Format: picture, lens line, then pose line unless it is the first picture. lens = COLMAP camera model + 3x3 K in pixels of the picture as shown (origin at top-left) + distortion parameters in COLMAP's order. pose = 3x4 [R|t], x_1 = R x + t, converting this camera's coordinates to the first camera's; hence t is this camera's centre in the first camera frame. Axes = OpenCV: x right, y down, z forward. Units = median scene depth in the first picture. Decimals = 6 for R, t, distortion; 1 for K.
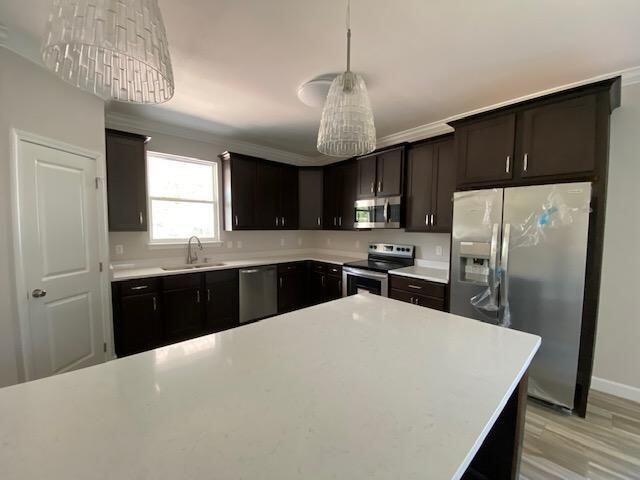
lens RADIAL K [[258.9, 0, 322.5], [0, 258.9, 241.6], [0, 0, 1]] dist [0.017231, -0.017675]
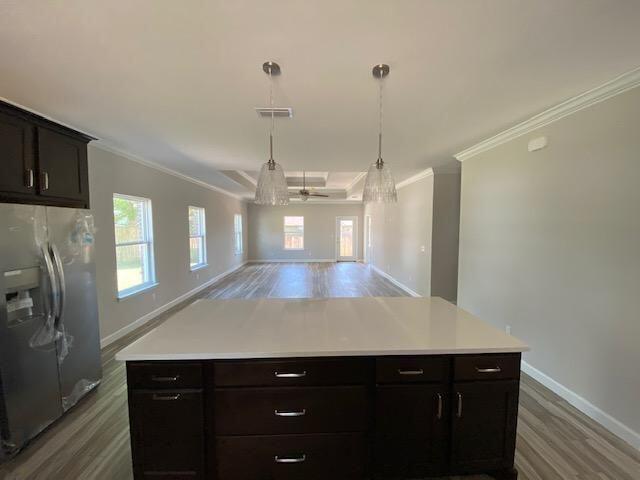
lens RADIAL K [[258.9, 0, 319.7], [0, 258.9, 240.8], [0, 0, 1]] dist [0.017231, -0.017675]
pose [[-0.777182, -0.041128, 0.627931, -0.396620], [0.036788, 0.993186, 0.110585, -0.090982], [-0.628200, 0.109045, -0.770373, 0.683261]]
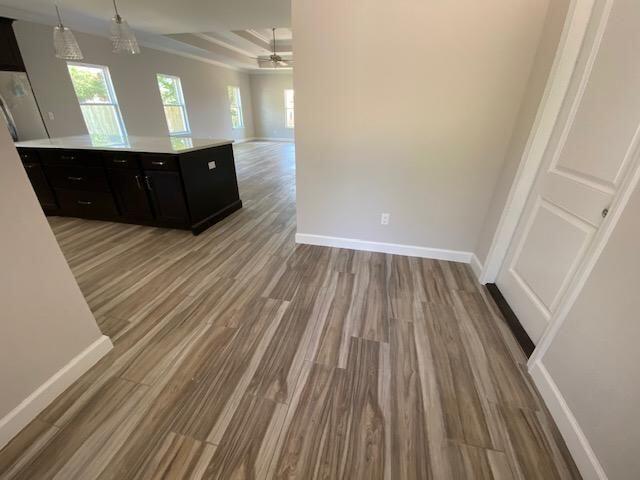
lens RADIAL K [[258.9, 0, 323.4], [0, 258.9, 242.3], [0, 0, 1]] dist [0.017231, -0.017675]
pose [[-0.598336, -0.375733, 0.707686, -1.244113], [0.031990, 0.871326, 0.489661, 0.027554], [-0.800607, 0.315621, -0.509326, 0.268213]]
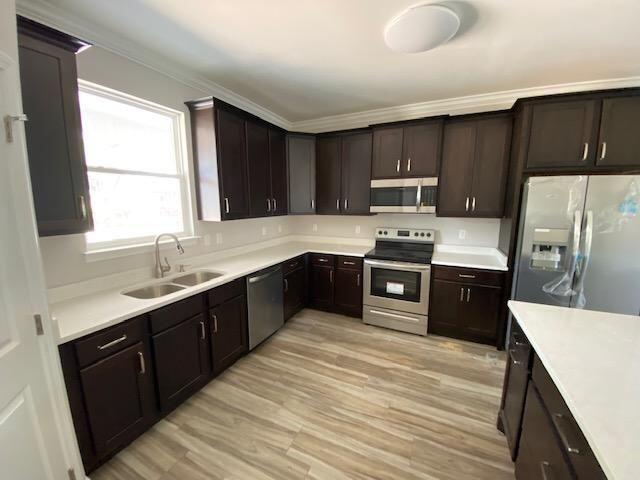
lens RADIAL K [[258.9, 0, 320.6], [0, 258.9, 241.2], [0, 0, 1]] dist [0.017231, -0.017675]
pose [[0.916485, -0.066247, 0.394546, -0.408454], [0.030723, 0.994937, 0.095692, -0.048602], [-0.398887, -0.075579, 0.913880, 0.297523]]
